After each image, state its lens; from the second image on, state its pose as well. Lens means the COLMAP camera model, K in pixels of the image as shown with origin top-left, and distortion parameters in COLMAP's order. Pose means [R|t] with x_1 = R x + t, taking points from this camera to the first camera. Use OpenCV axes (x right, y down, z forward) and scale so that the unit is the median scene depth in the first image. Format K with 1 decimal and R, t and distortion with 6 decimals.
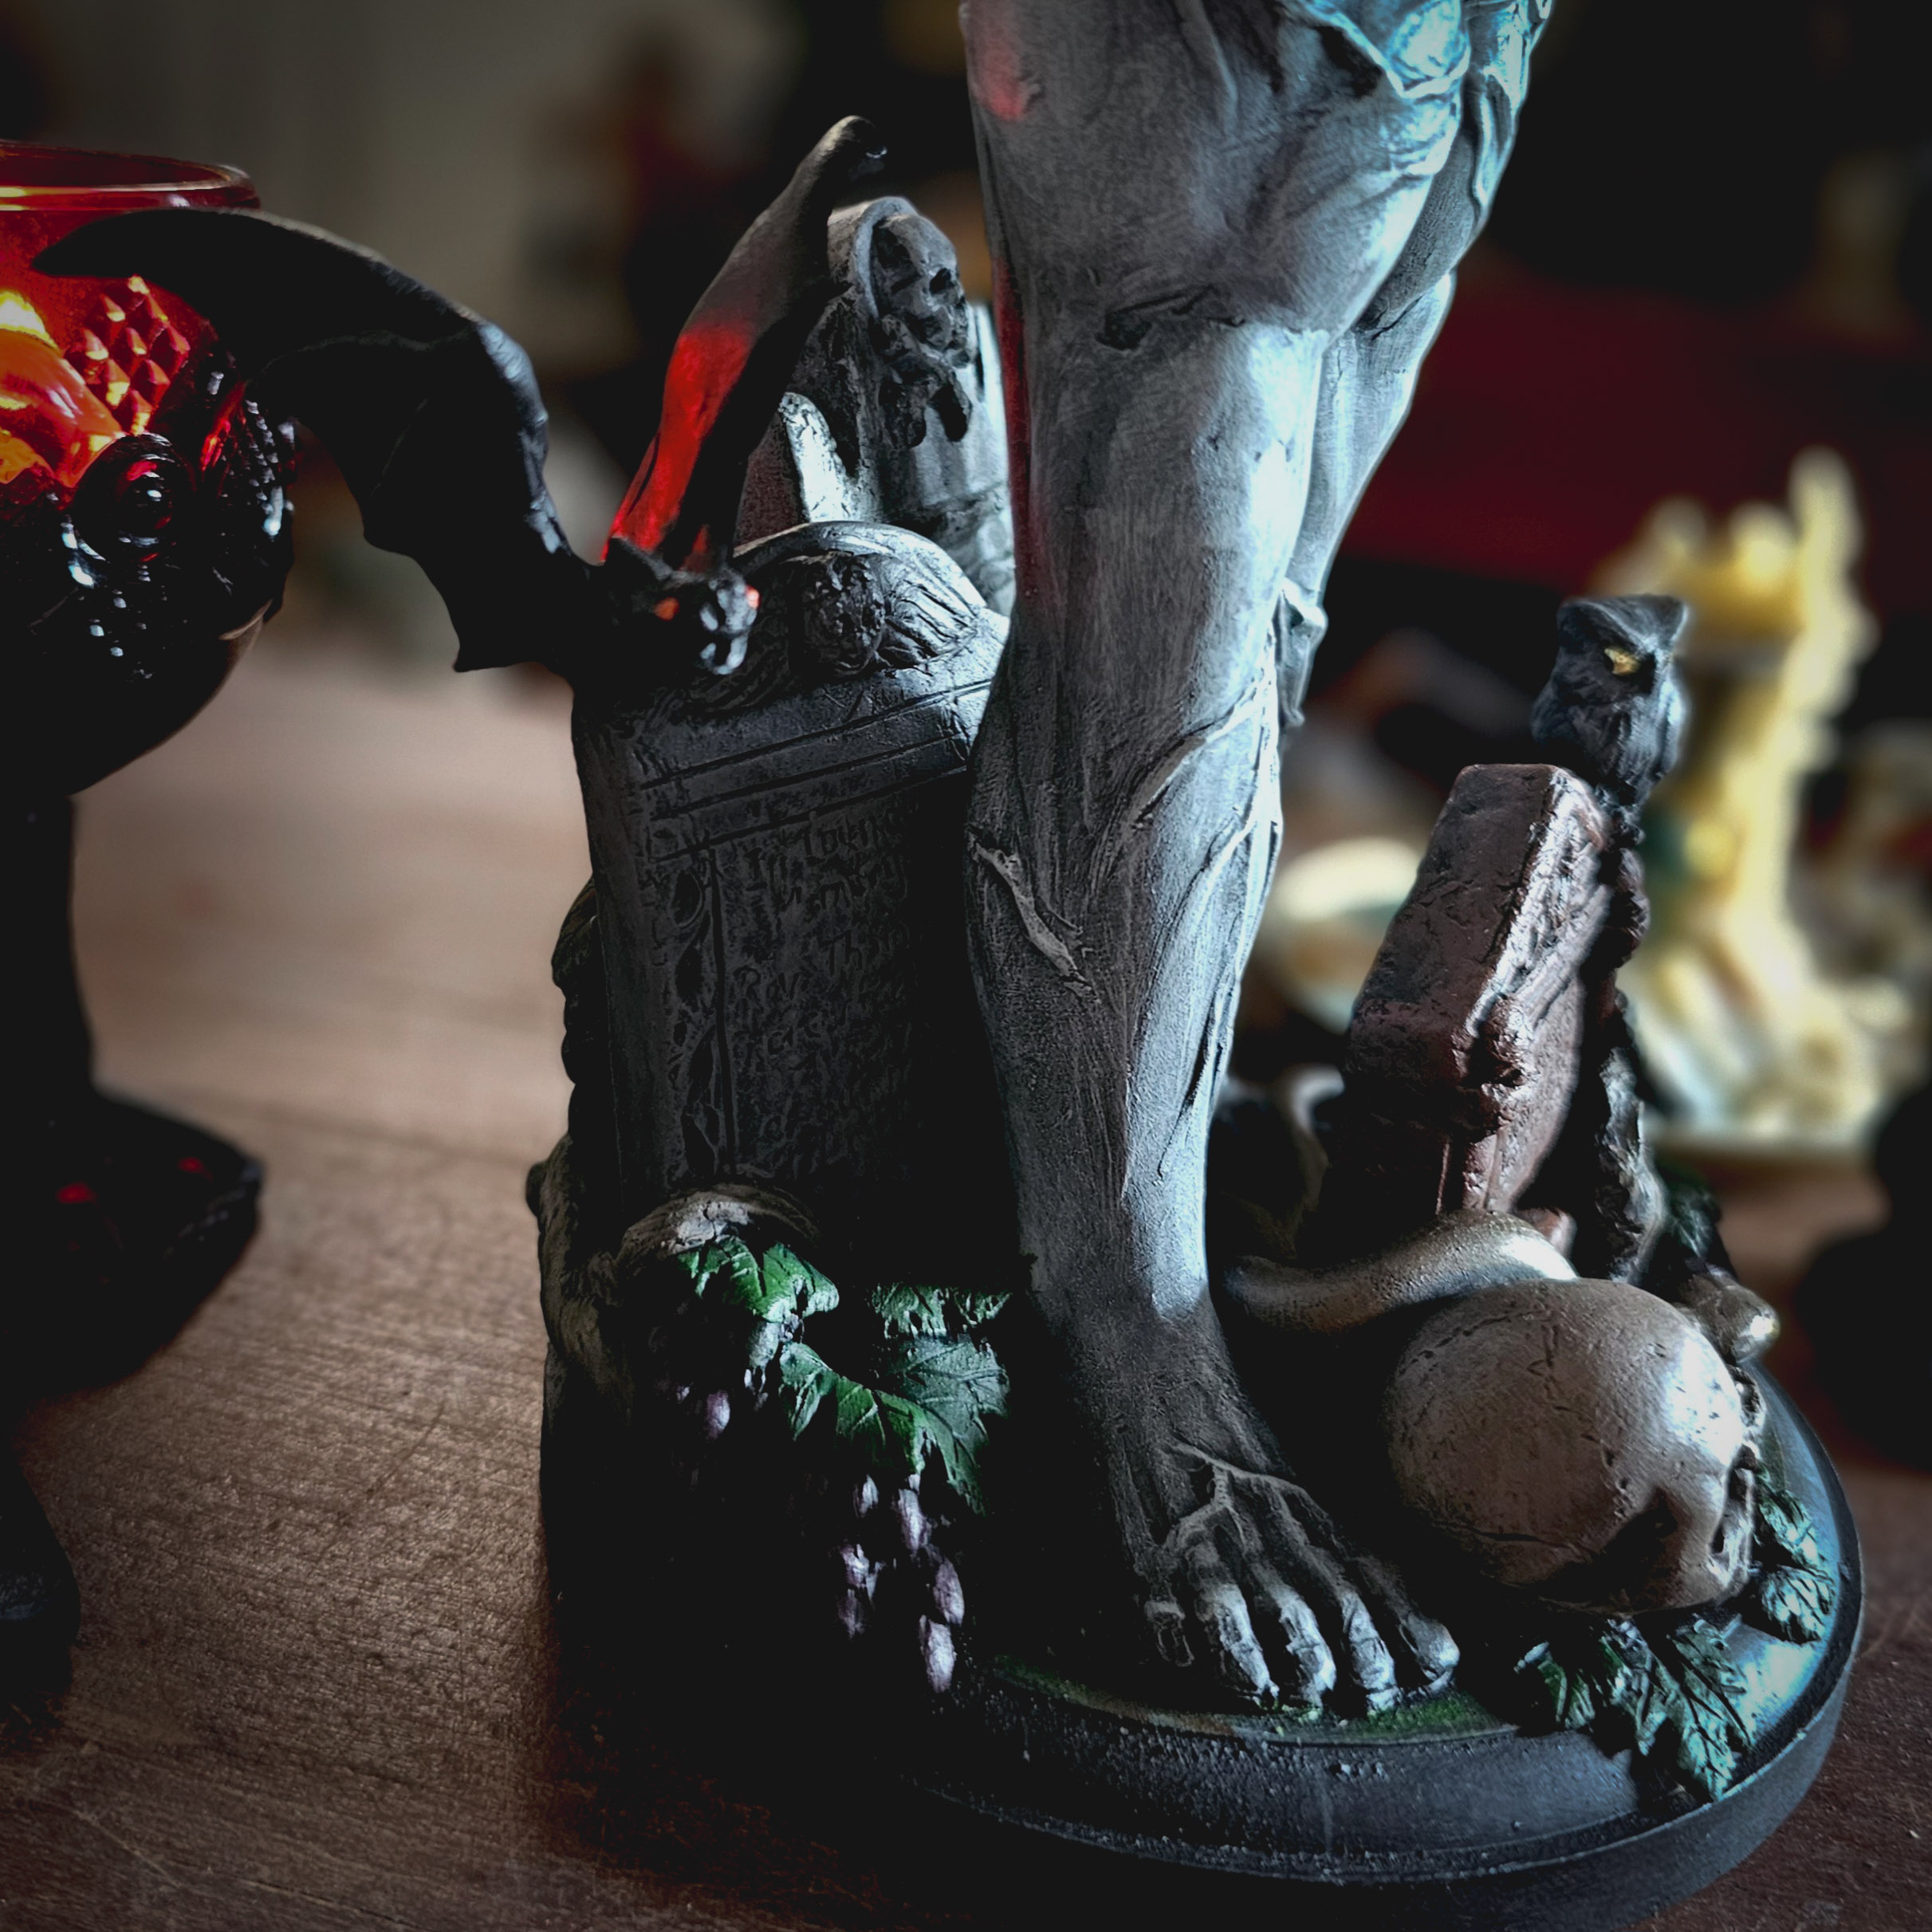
lens RADIAL K [[2072.0, 0, 905.9], [0, 2072.0, 789.3], [0, 0, 1]] dist [0.191099, -0.400492]
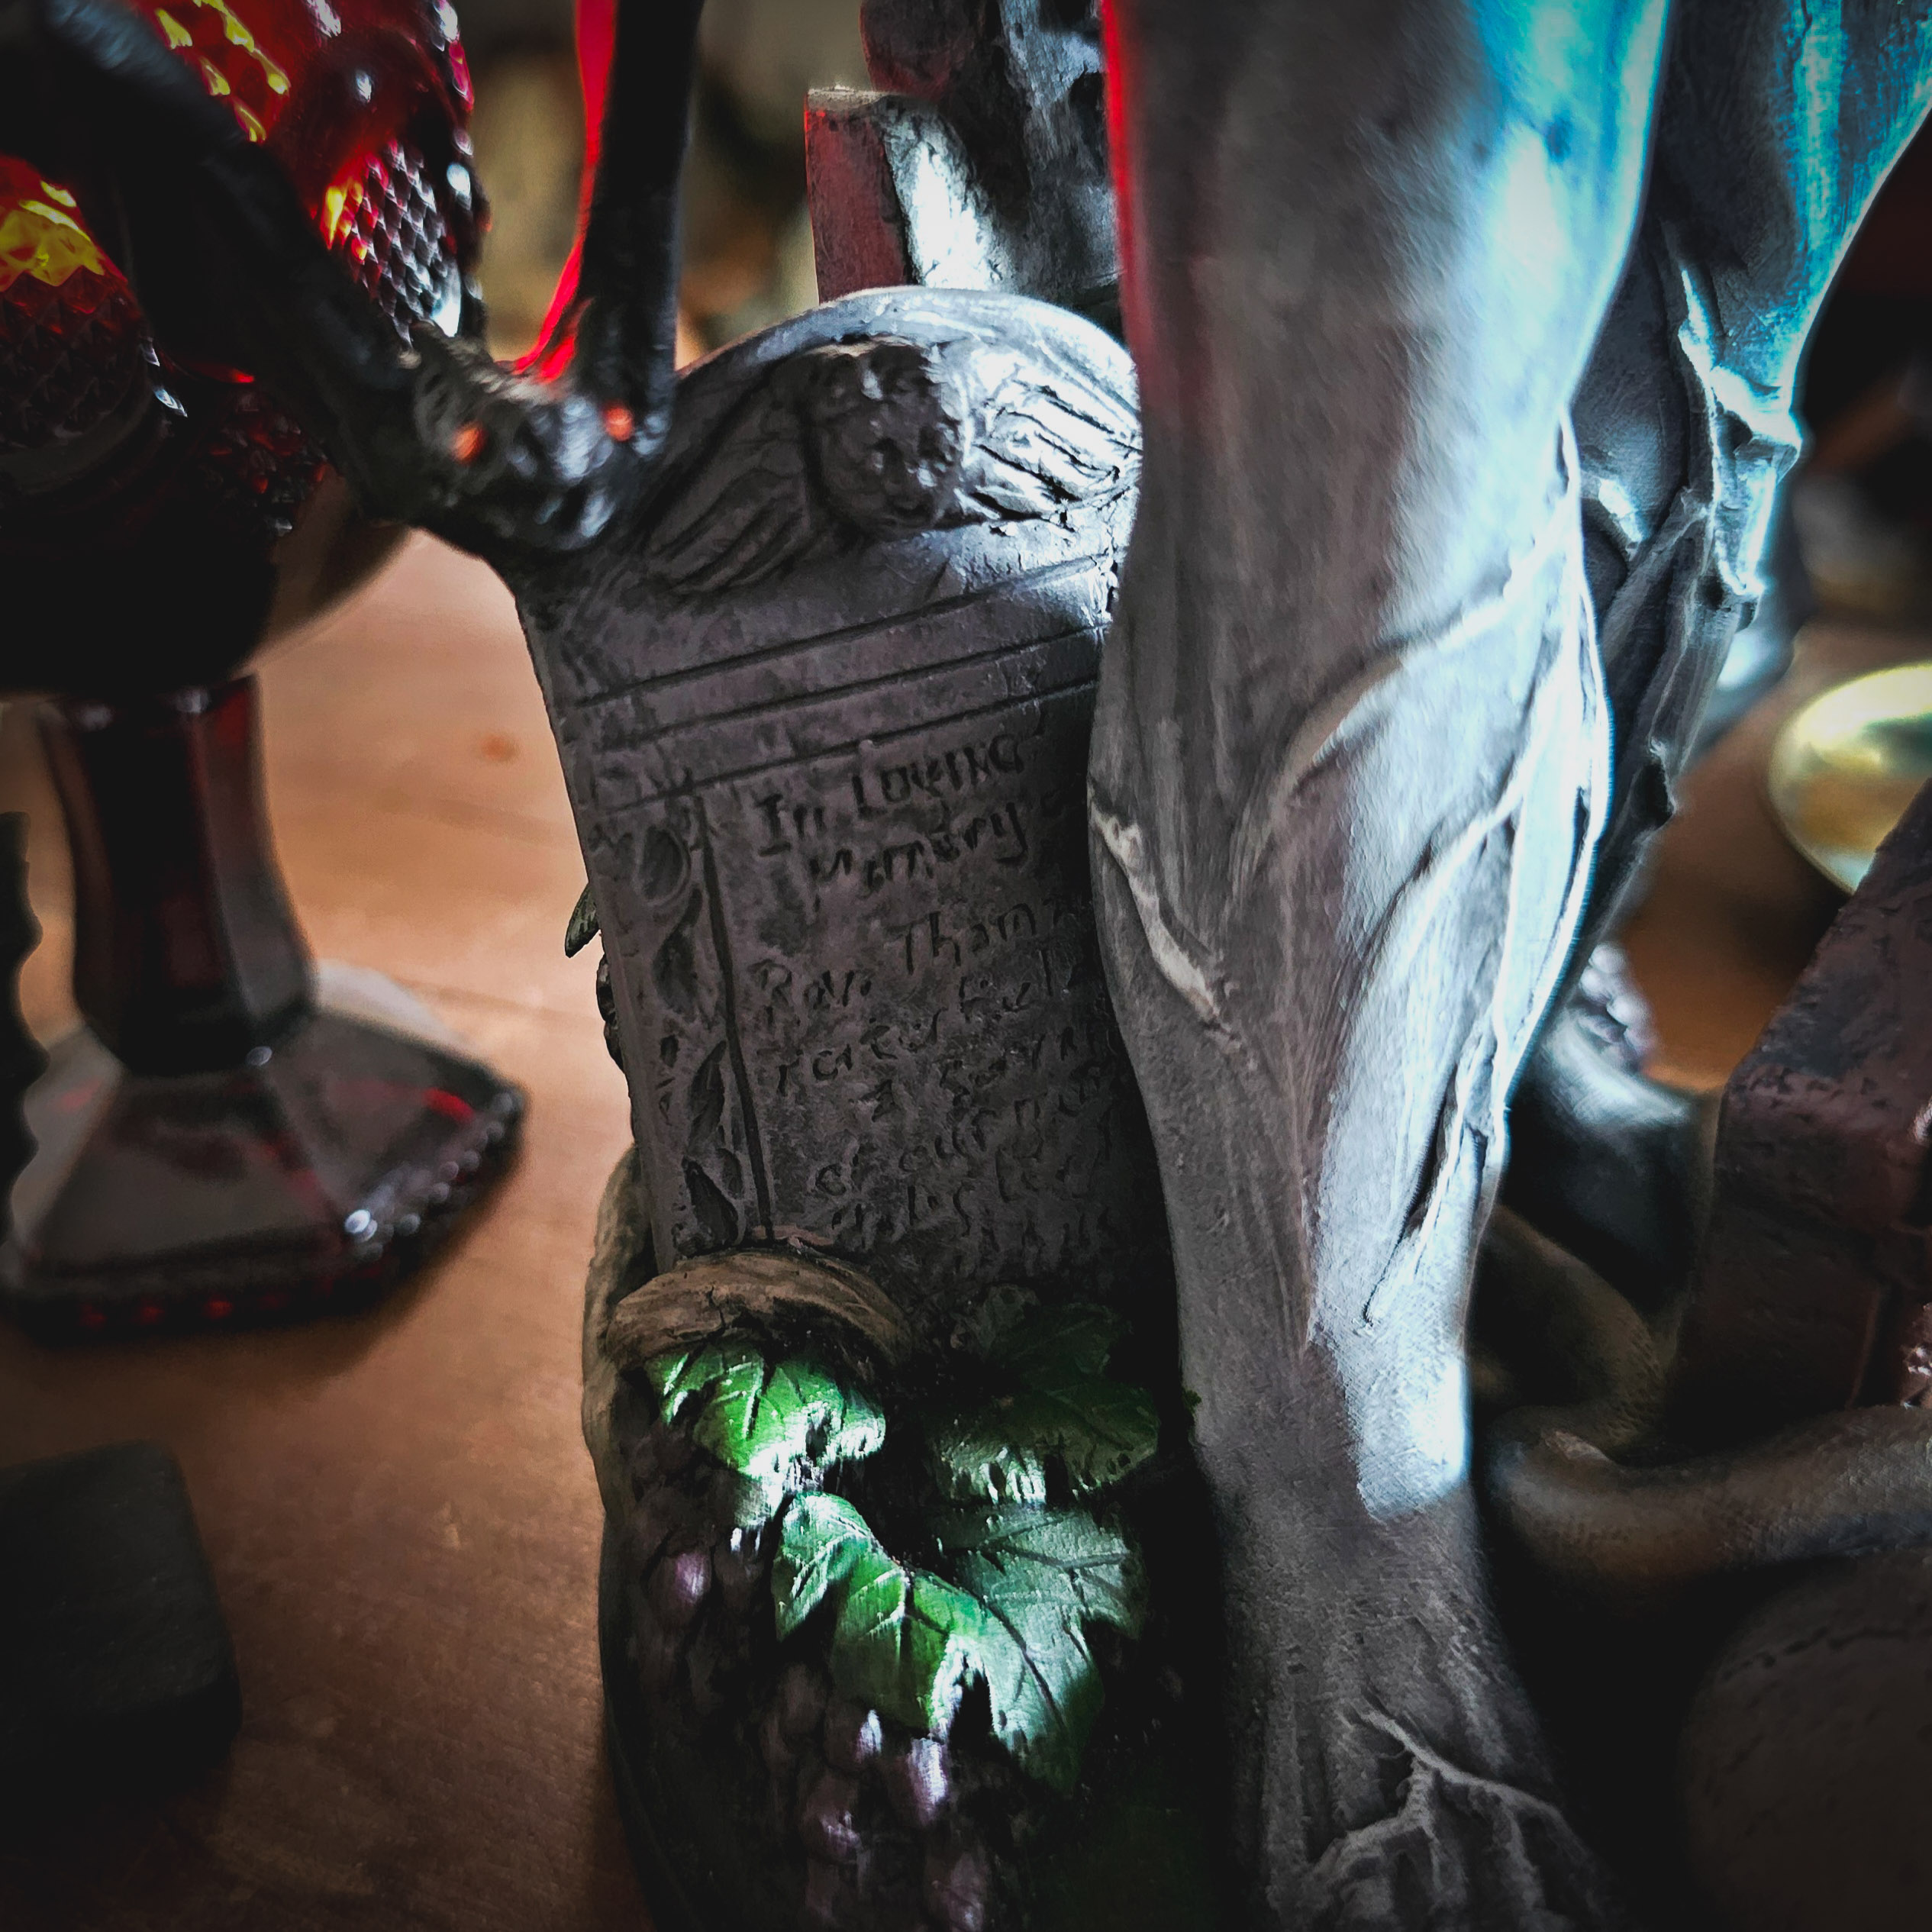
lens RADIAL K [[1996.7, 0, 962.4], [0, 1996.7, 868.8], [0, 0, 1]] dist [0.103814, -0.265230]
pose [[0.951888, 0.060337, -0.300448, 0.184308], [-0.015387, 0.988599, 0.149785, -0.045877], [0.306060, -0.137955, 0.941964, 0.402703]]
